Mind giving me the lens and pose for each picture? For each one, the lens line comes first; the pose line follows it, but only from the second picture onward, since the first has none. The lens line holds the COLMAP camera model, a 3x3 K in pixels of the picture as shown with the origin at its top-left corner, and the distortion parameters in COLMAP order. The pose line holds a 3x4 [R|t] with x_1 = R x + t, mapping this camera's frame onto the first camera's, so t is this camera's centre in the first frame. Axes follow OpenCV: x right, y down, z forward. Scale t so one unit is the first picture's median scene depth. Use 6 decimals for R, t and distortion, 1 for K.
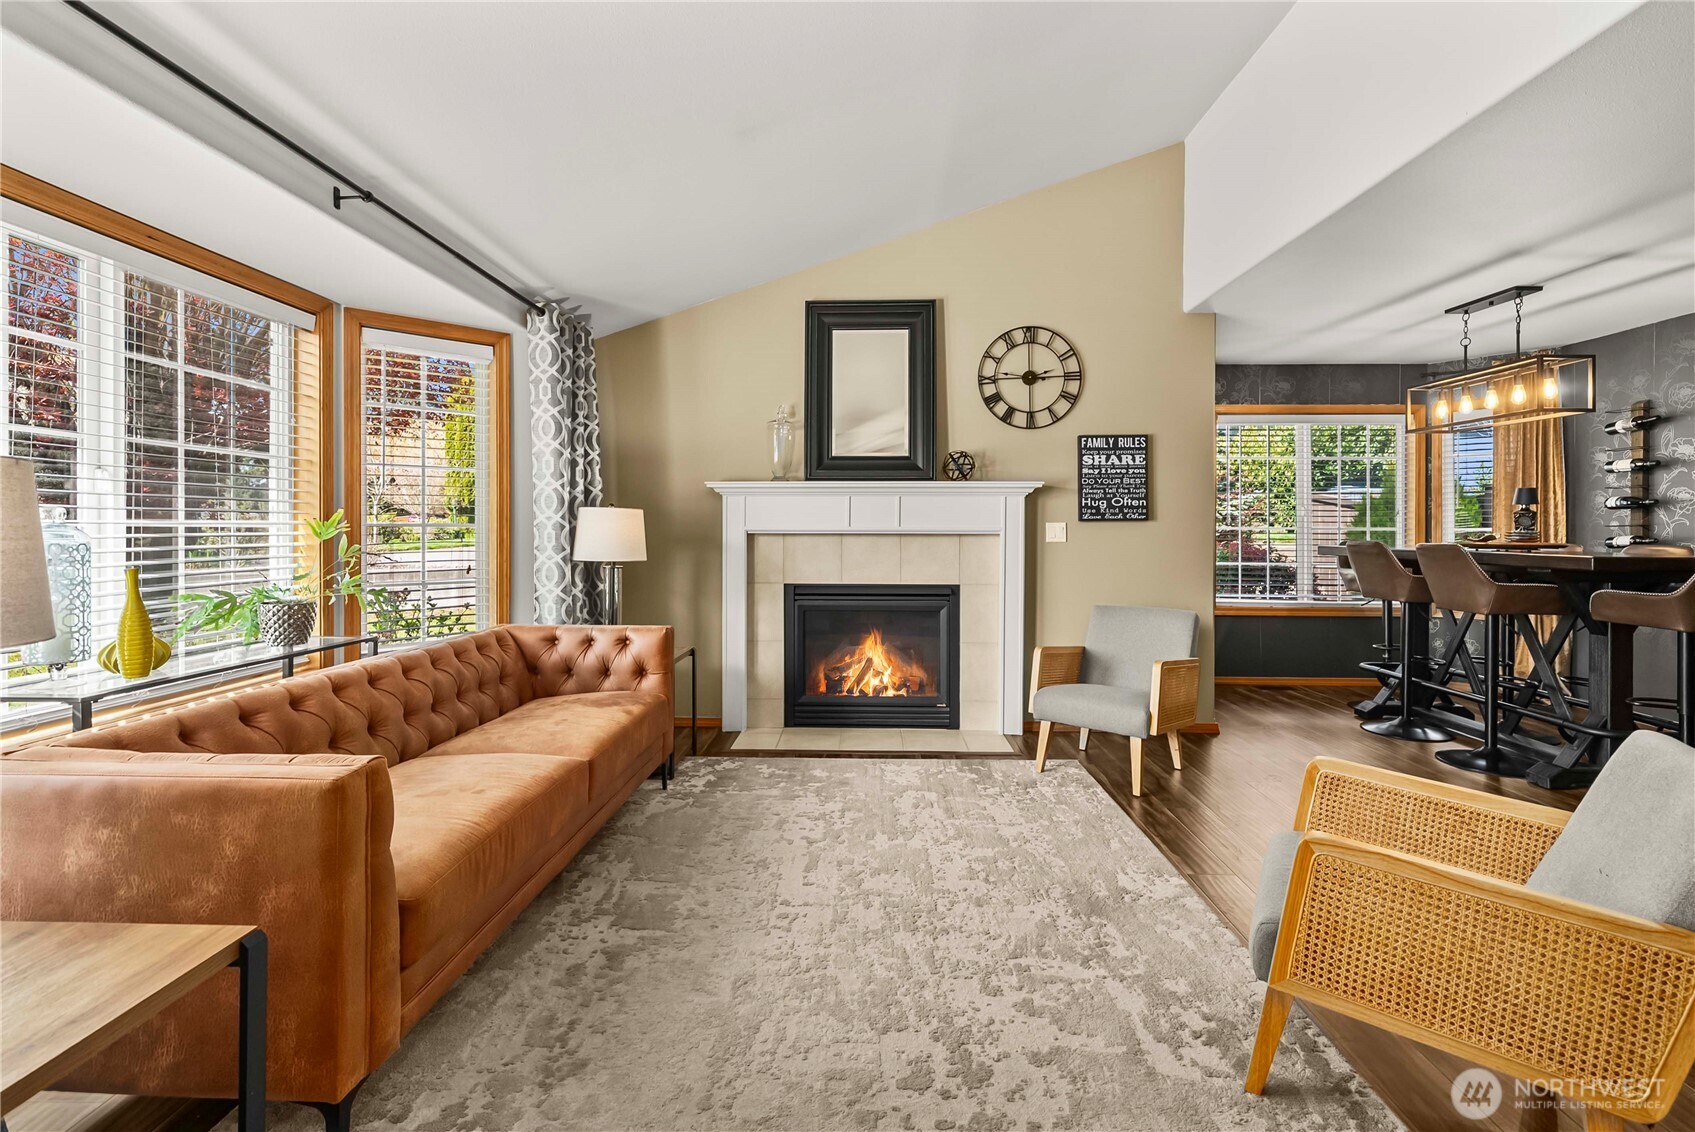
lens RADIAL K [[762.8, 0, 846.0], [0, 762.8, 533.4], [0, 0, 1]] dist [-0.000823, 0.000328]
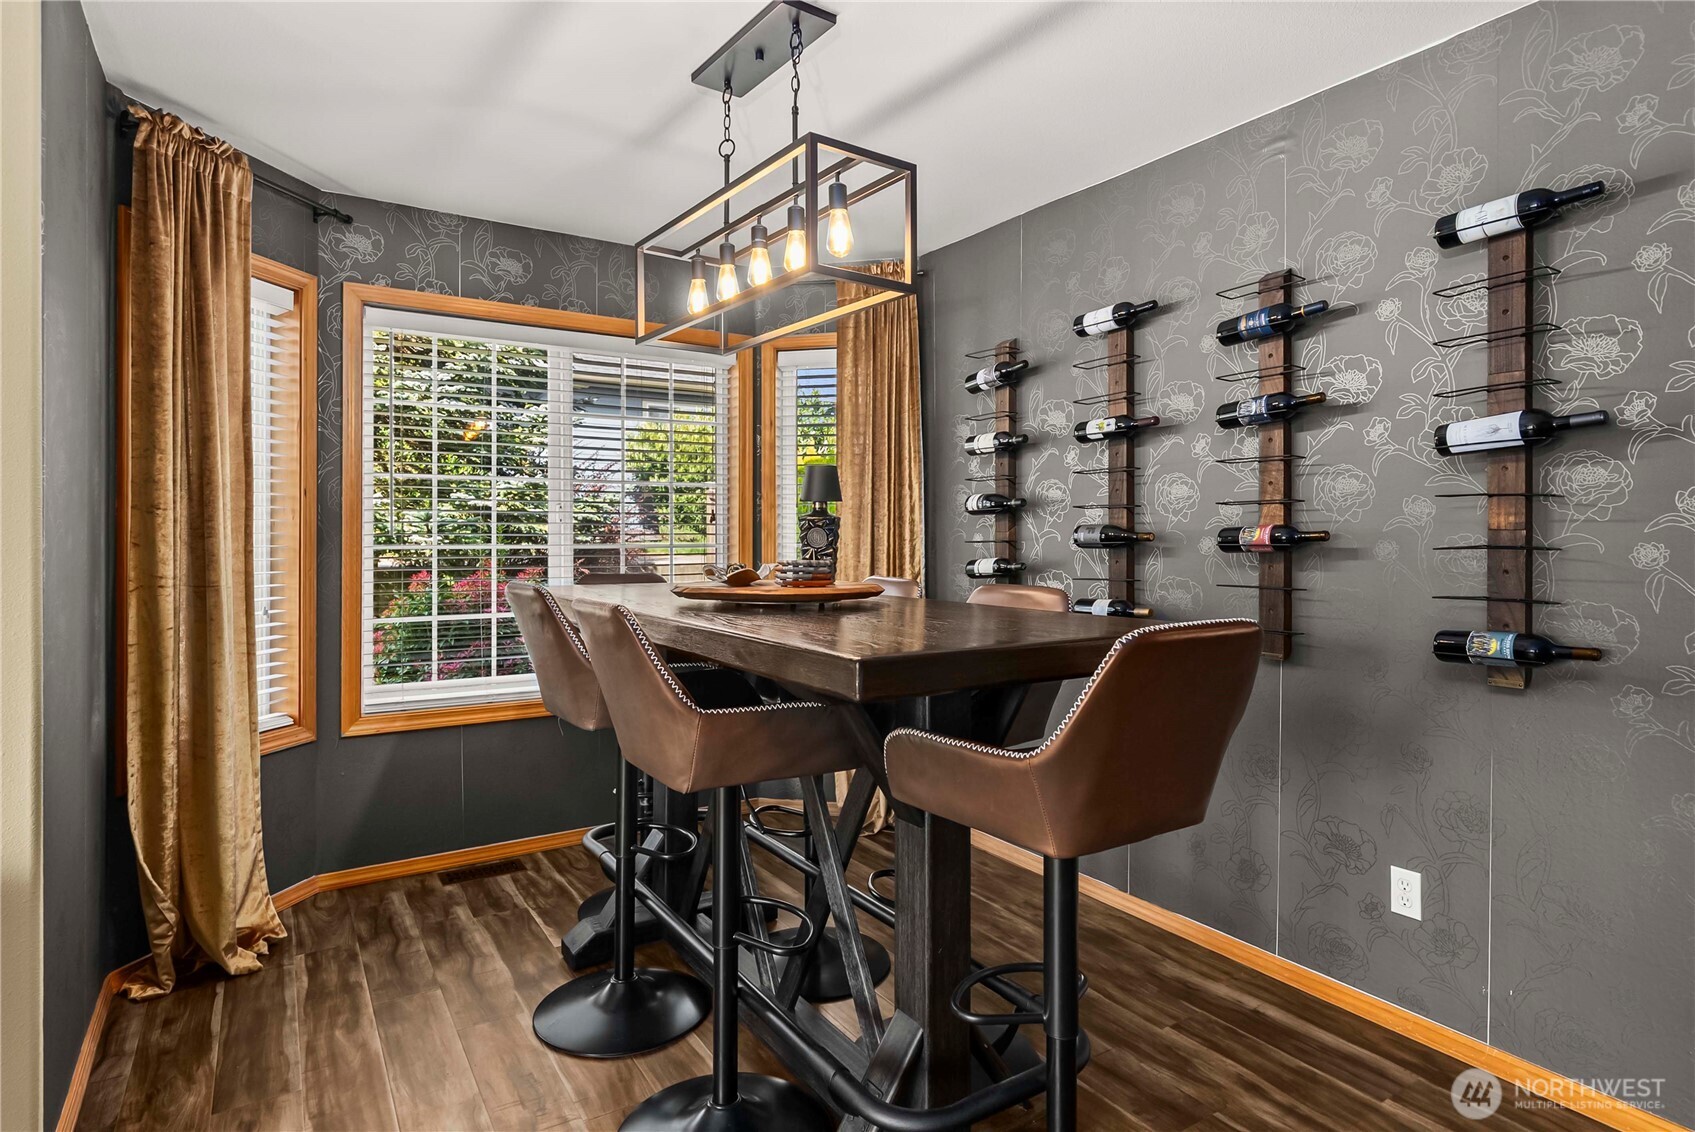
lens RADIAL K [[904.1, 0, 847.9], [0, 904.1, 553.9], [0, 0, 1]] dist [0.005031, 0.000411]
pose [[0.821263, -0.015365, 0.570342, 0.539563], [0.007303, 0.999839, 0.016420, -0.013519], [-0.570503, -0.009320, 0.821243, 0.490234]]
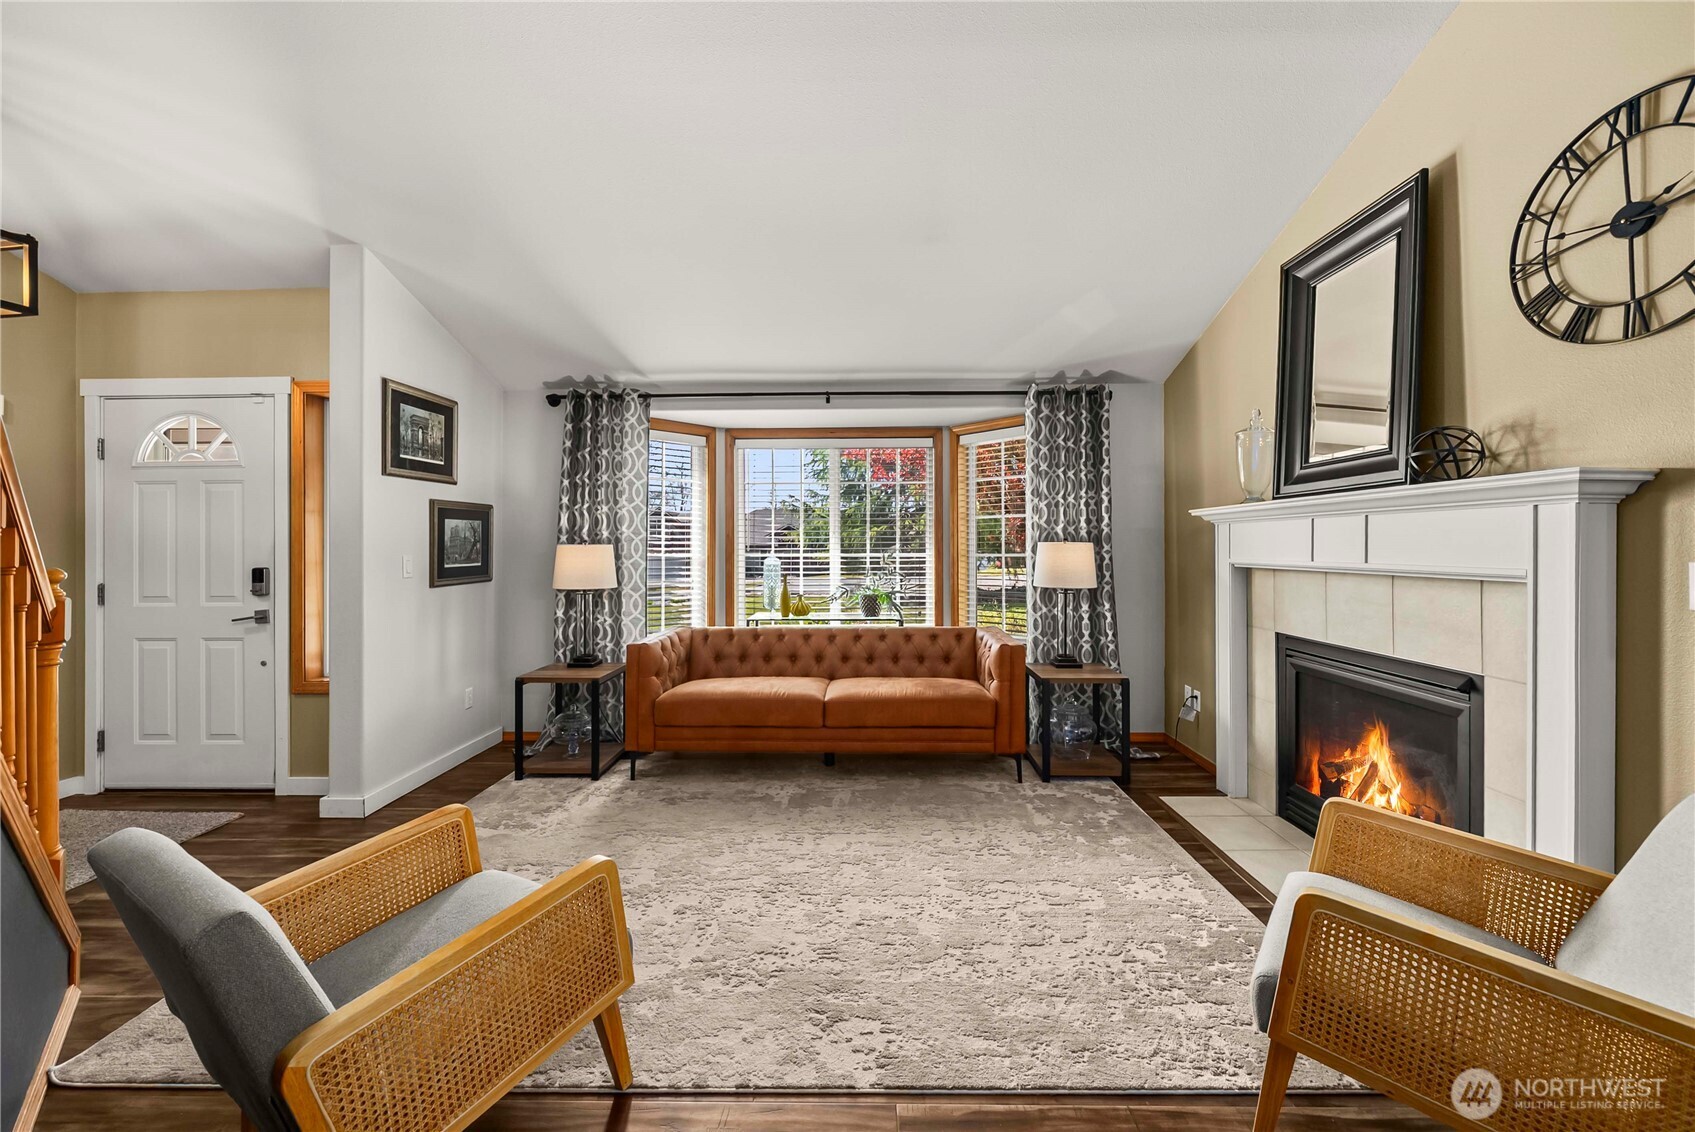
lens RADIAL K [[659.3, 0, 855.3], [0, 659.3, 543.9], [0, 0, 1]] dist [-0.003303, 0.000106]
pose [[0.018958, -0.005349, -0.999806, 0.598544], [-0.001702, 0.999984, -0.005382, -0.020505], [0.999819, 0.001803, 0.018948, 0.561107]]
